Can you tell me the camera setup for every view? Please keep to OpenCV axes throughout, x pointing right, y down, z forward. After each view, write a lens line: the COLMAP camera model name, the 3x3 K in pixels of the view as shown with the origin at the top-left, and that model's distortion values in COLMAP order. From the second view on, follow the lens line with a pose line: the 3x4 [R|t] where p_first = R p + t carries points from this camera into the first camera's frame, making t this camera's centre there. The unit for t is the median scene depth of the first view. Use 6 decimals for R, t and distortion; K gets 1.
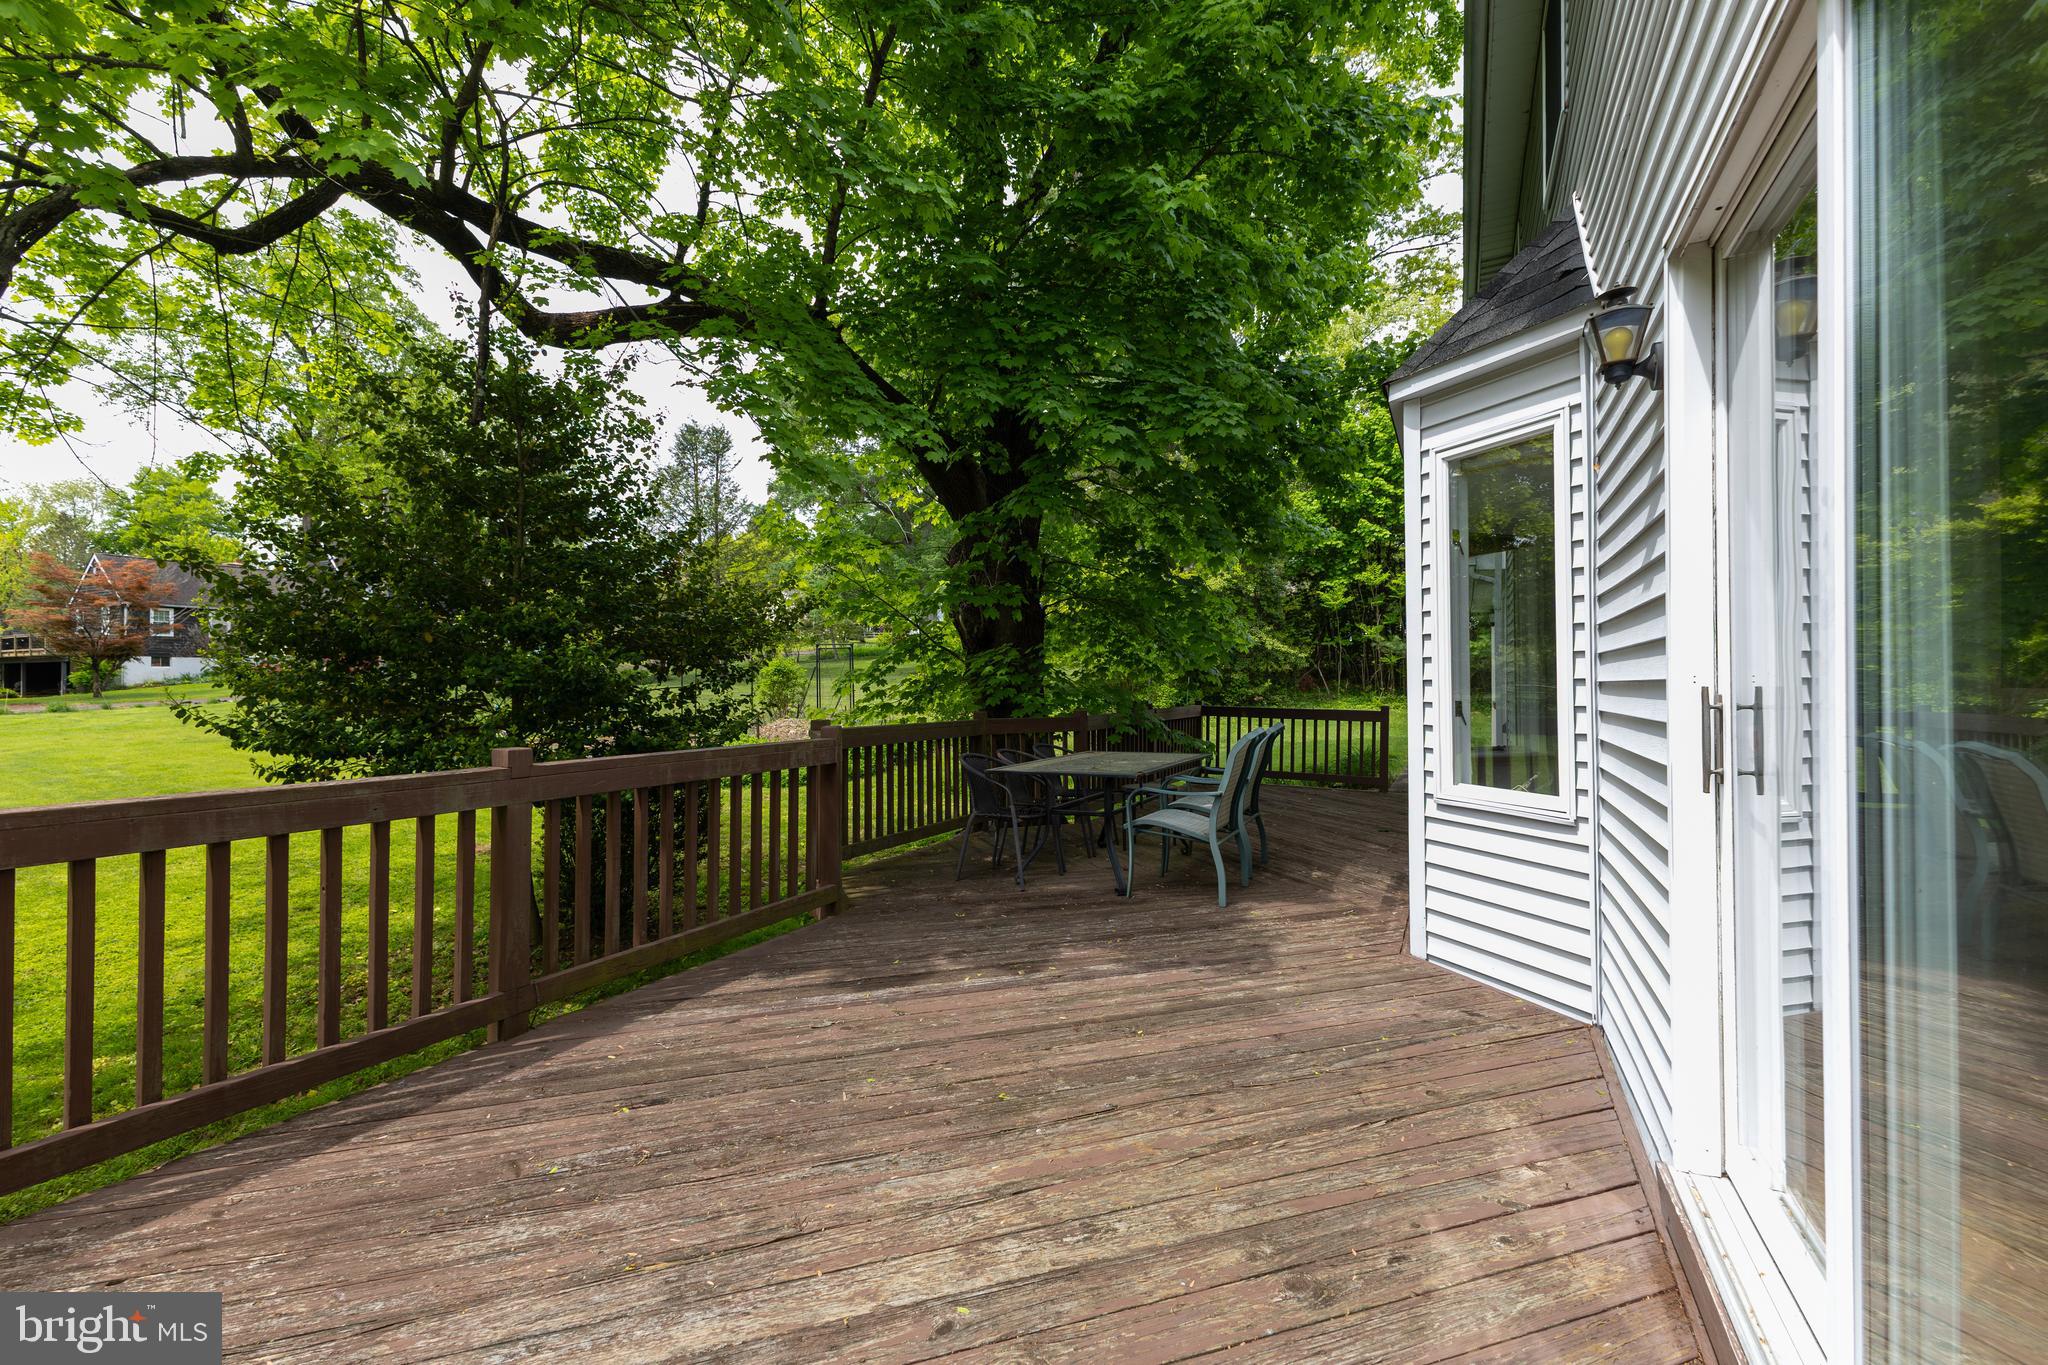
lens RADIAL K [[877.6, 0, 1030.7], [0, 877.6, 678.4], [0, 0, 1]] dist [0.009440, -0.002997]
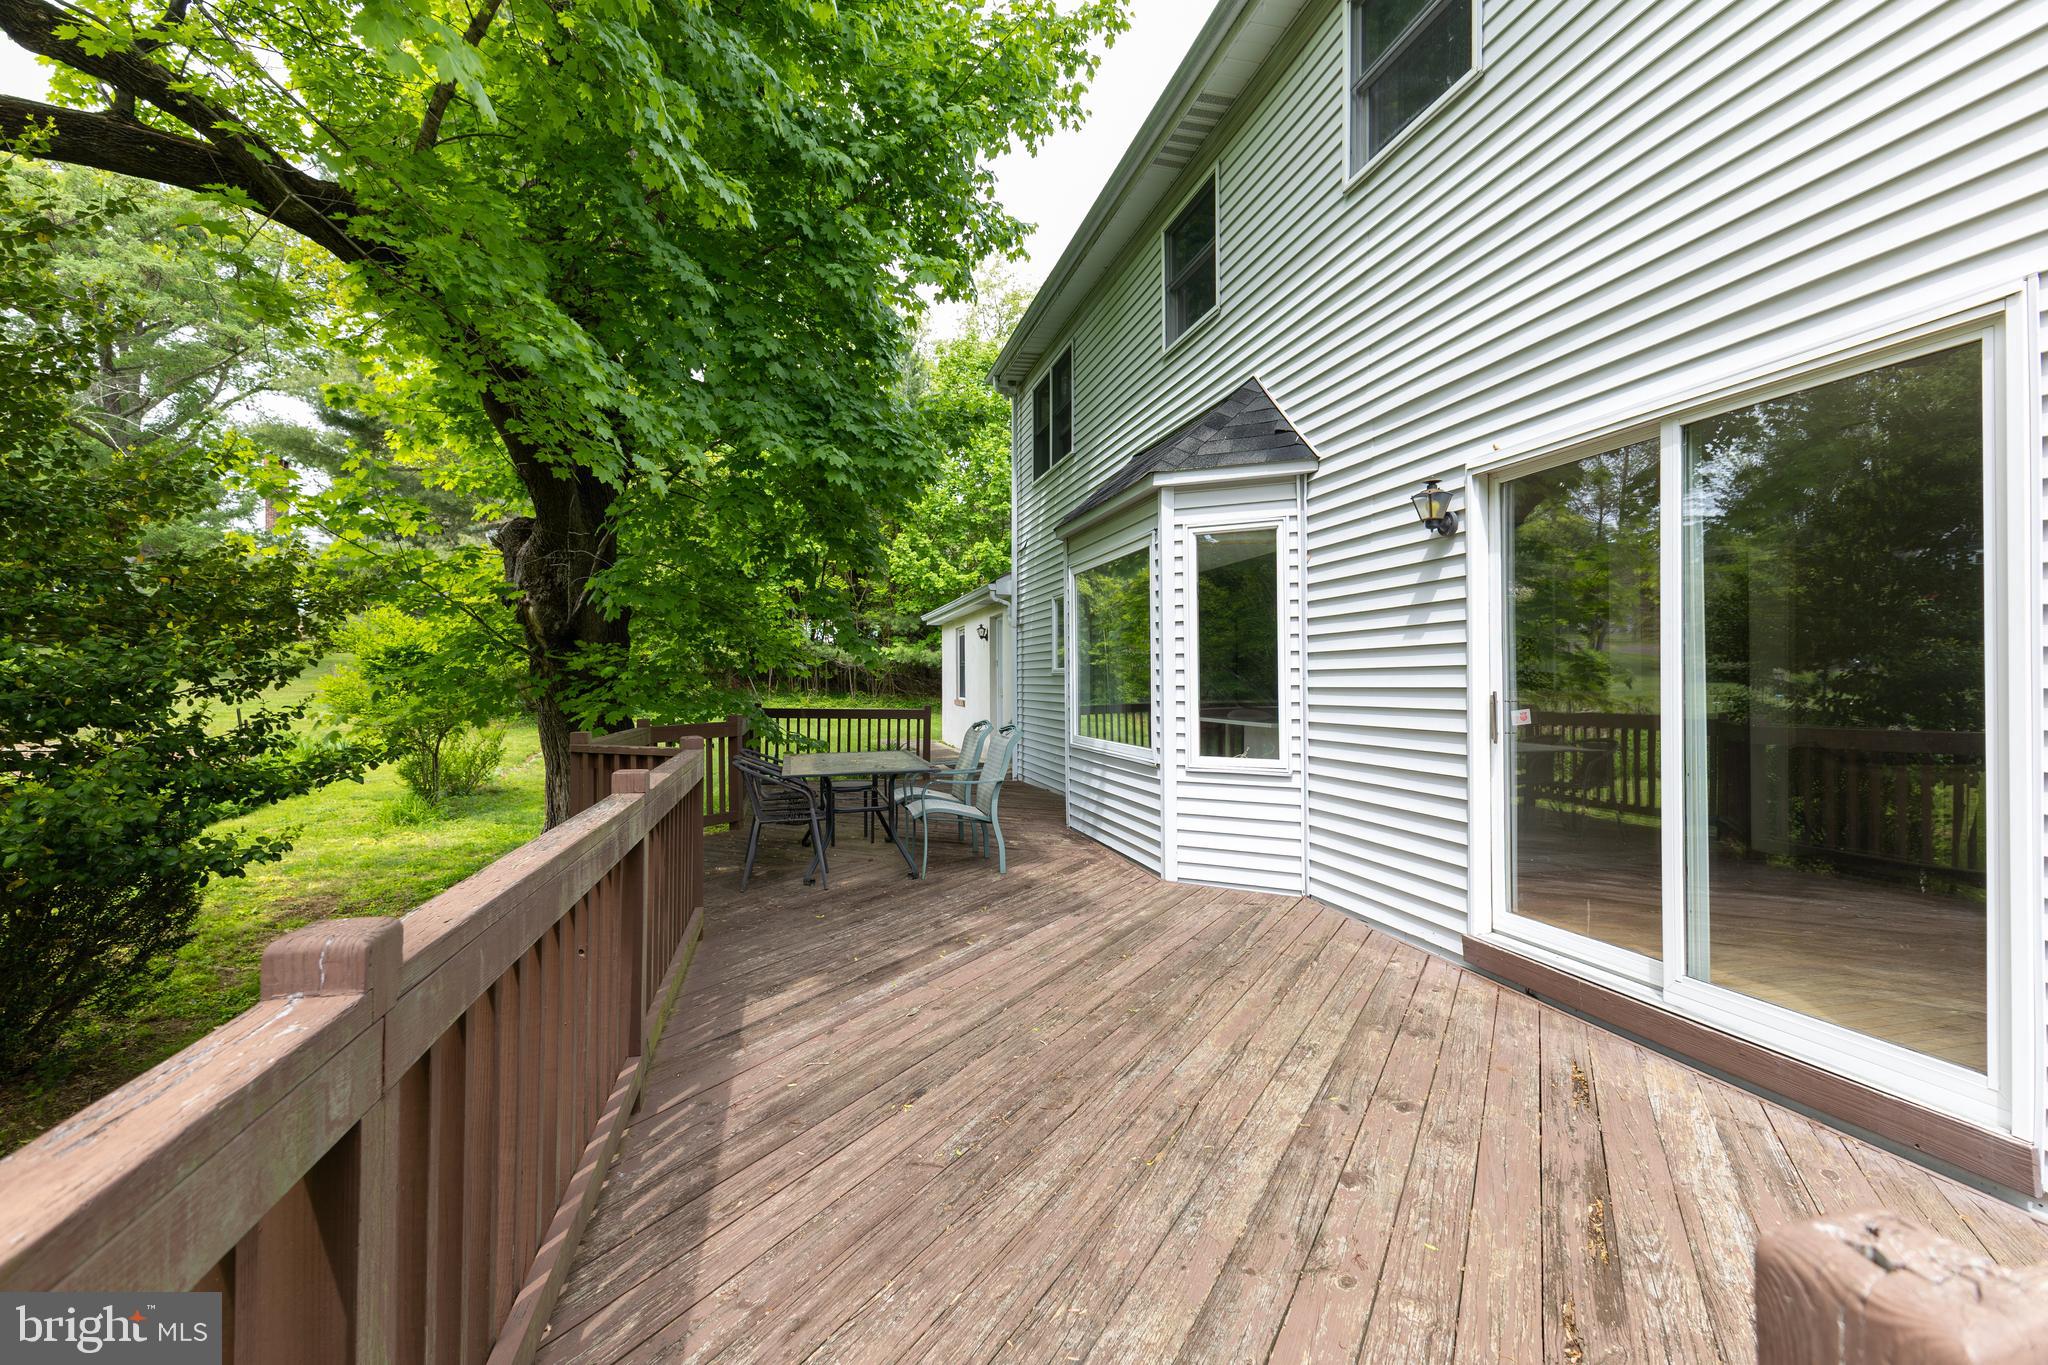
lens RADIAL K [[877.6, 0, 1028.7], [0, 877.6, 678.0], [0, 0, 1]] dist [0.009440, -0.002997]
pose [[0.759286, 0.000948, 0.650756, -0.847369], [-0.000955, 0.999999, -0.000343, -0.012356], [-0.650756, -0.000361, 0.759286, 0.098592]]
